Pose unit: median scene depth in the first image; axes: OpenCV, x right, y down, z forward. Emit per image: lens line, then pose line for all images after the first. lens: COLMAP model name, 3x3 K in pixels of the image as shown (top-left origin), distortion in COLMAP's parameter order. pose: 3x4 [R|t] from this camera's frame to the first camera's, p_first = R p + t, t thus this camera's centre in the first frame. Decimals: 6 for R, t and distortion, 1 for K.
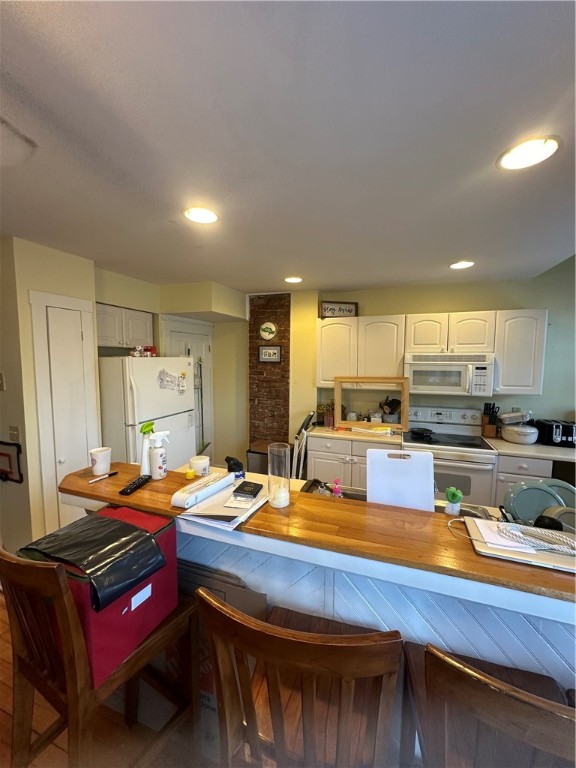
lens RADIAL K [[301.4, 0, 285.5], [0, 301.4, 383.9], [0, 0, 1]] dist [0.003710, 0.000173]
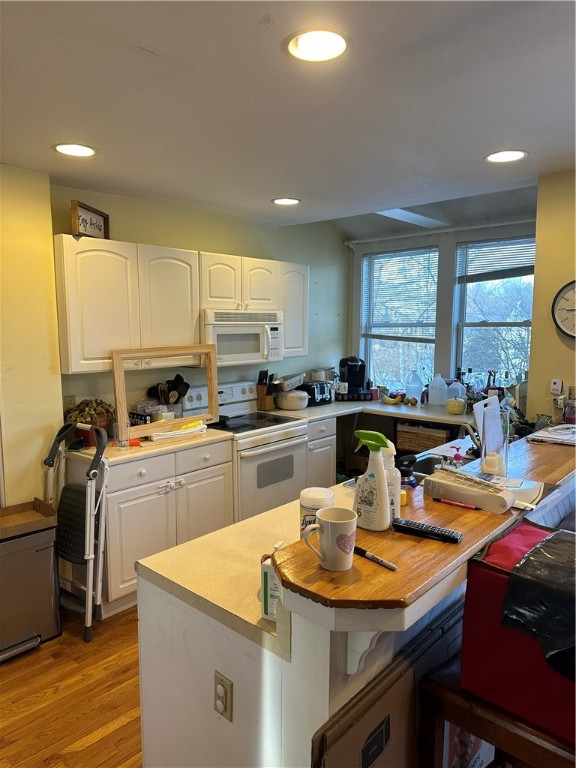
lens RADIAL K [[535.2, 0, 291.3], [0, 535.2, 388.5], [0, 0, 1]] dist [0.103599, -0.005558]
pose [[0.373137, -0.121504, 0.919785, -0.685587], [0.079445, 0.991930, 0.098805, -0.028846], [-0.924368, 0.036205, 0.379779, 0.365549]]
